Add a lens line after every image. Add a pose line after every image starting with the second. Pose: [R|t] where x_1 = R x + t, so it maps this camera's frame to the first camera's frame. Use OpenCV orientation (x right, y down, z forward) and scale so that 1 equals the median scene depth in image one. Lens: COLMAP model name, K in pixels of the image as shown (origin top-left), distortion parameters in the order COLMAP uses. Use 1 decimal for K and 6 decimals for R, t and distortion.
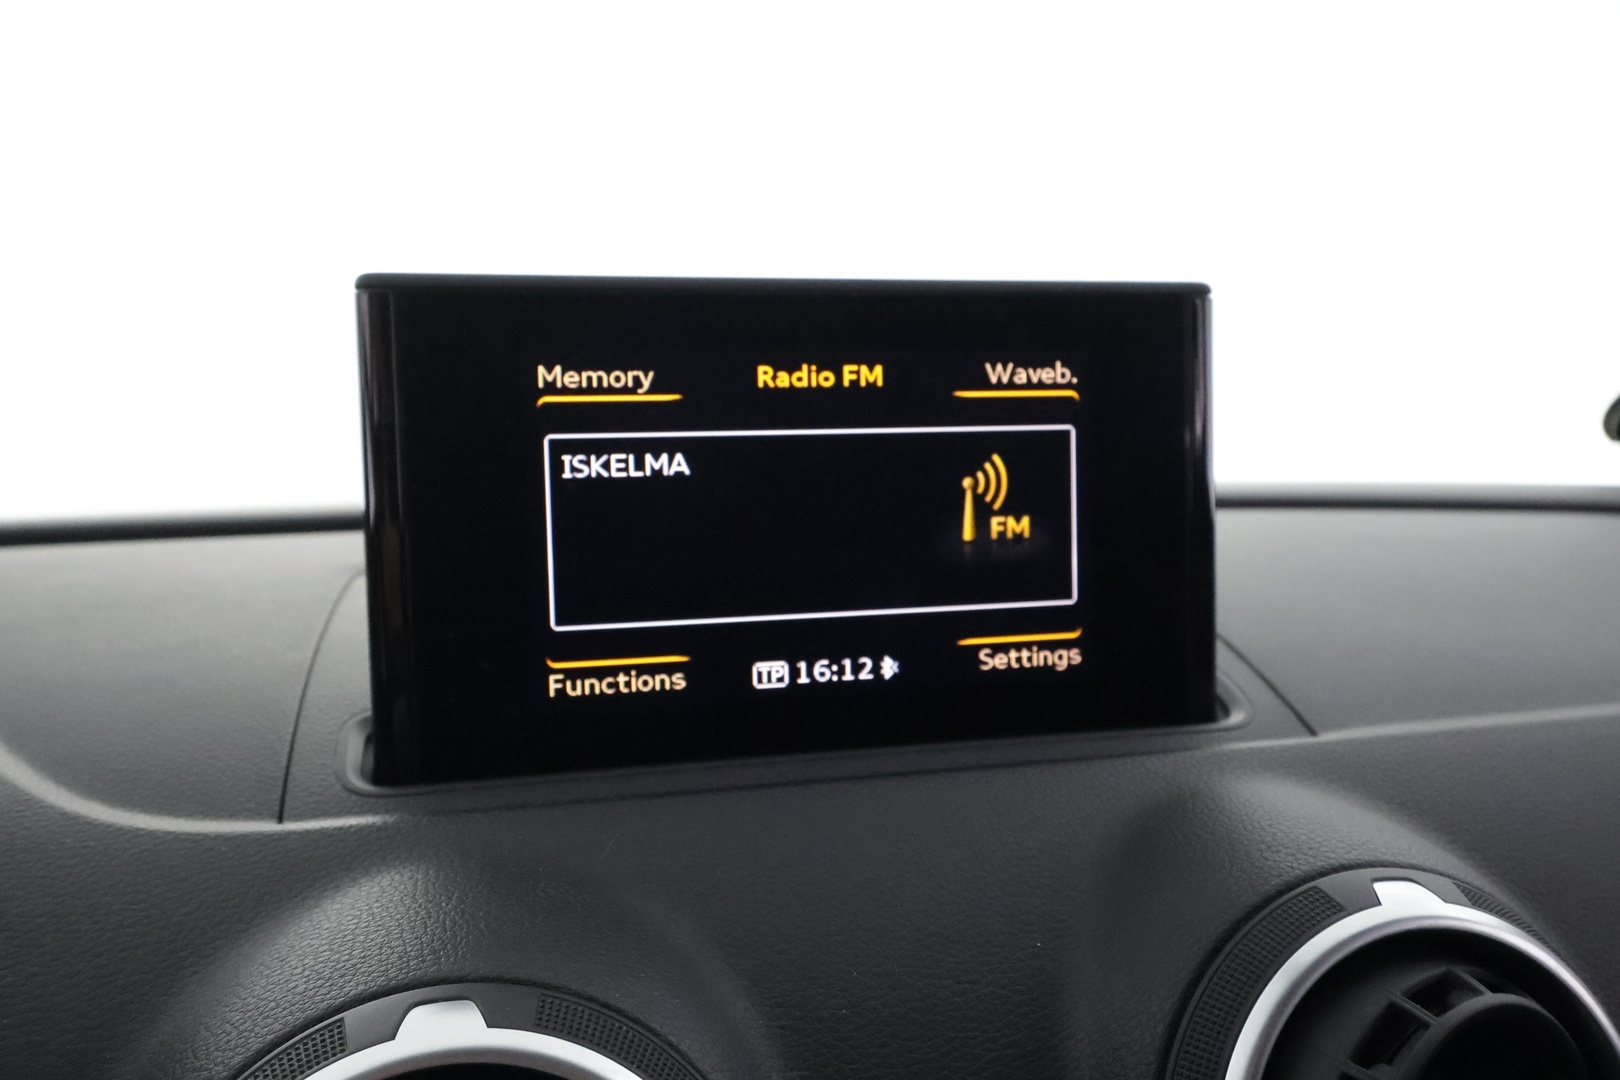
lens RADIAL K [[1271.8, 0, 815.0], [0, 1271.8, 544.6], [0, 0, 1]] dist [-0.005809, 0.001071]
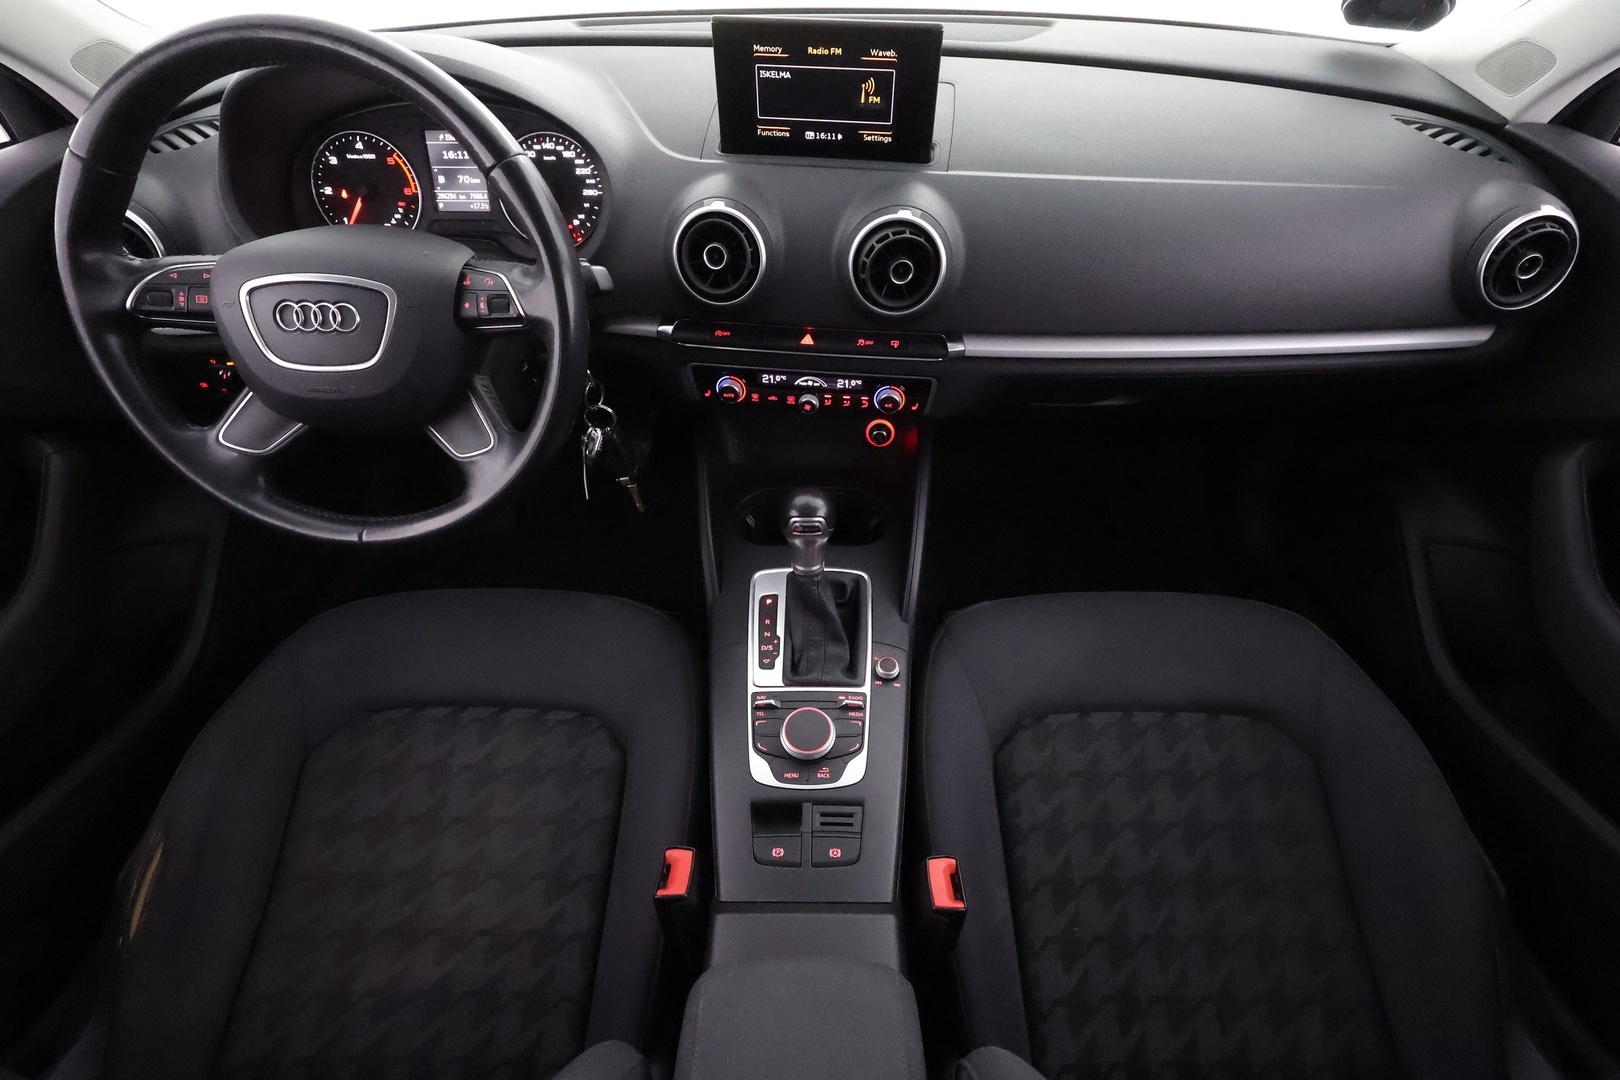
lens RADIAL K [[737.1, 0, 816.3], [0, 737.1, 539.7], [0, 0, 1]] dist [-0.004893, 0.001084]
pose [[0.928061, 0.279364, -0.246288, 0.957540], [-0.049952, 0.748702, 0.661022, -0.504093], [0.369062, -0.601167, 0.708796, -1.495444]]
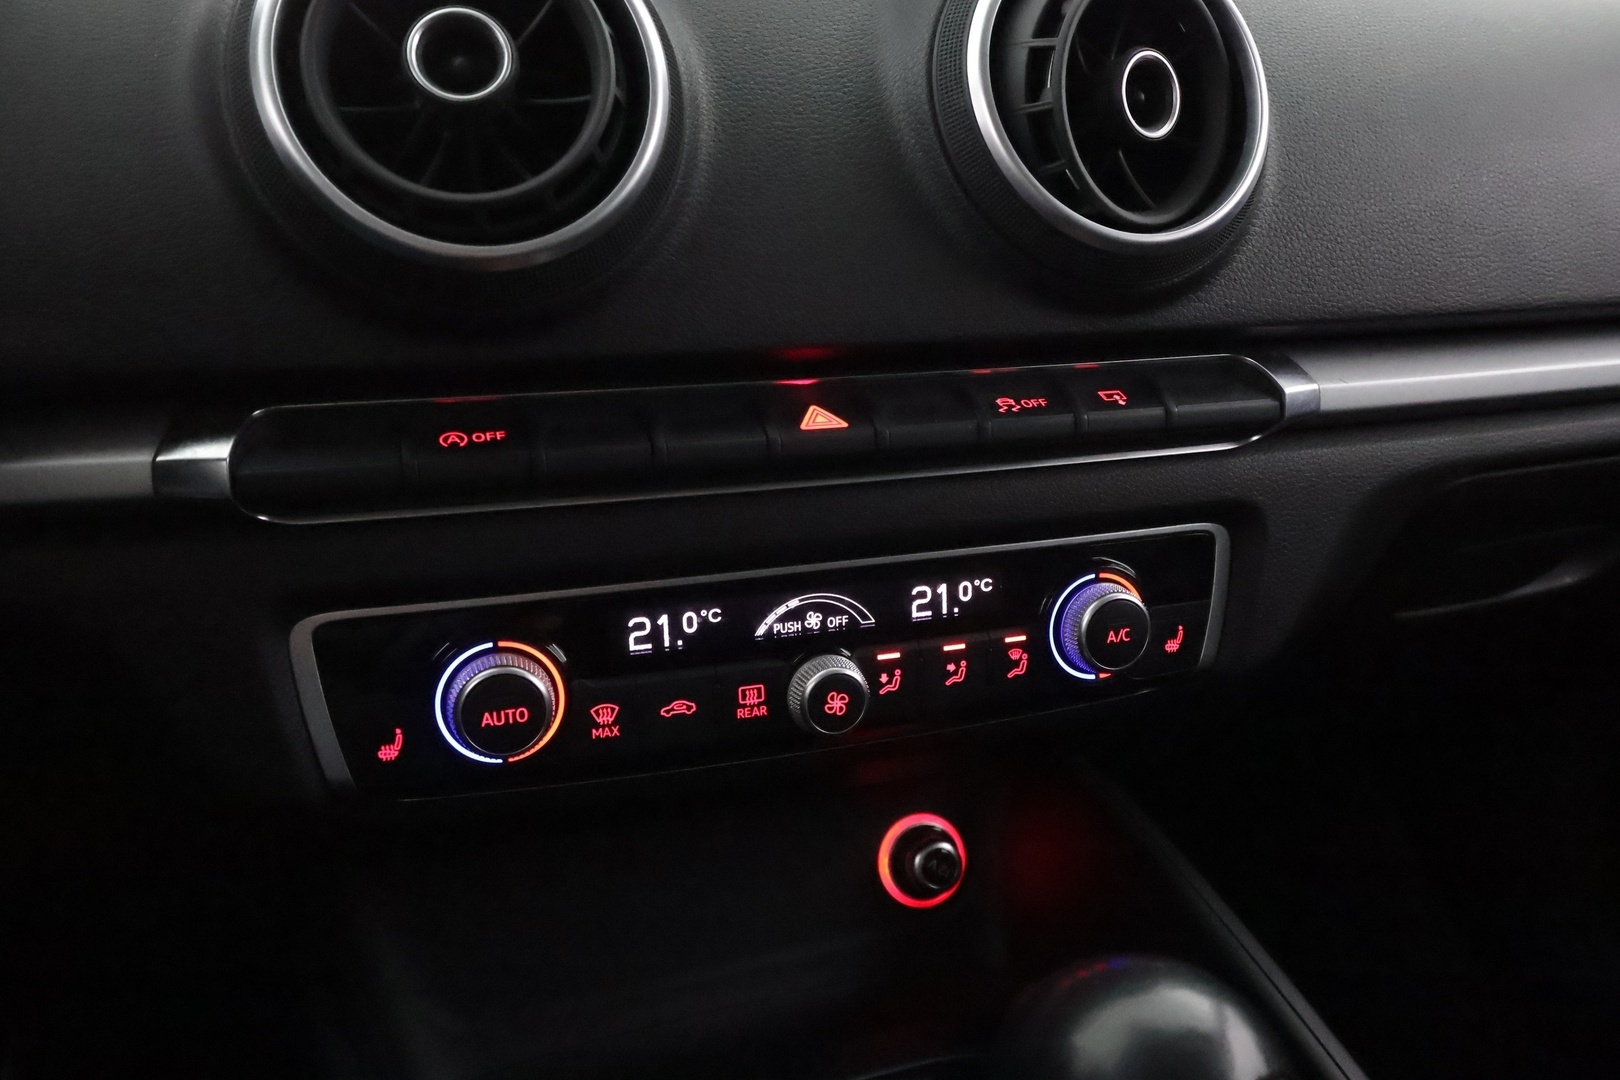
lens RADIAL K [[1271.8, 0, 808.2], [0, 1271.8, 552.7], [0, 0, 1]] dist [-0.005809, 0.001071]
pose [[0.998236, -0.005543, 0.059120, 0.023949], [-0.004052, 0.986953, 0.160955, 0.609165], [-0.059240, -0.160911, 0.985190, -0.407437]]
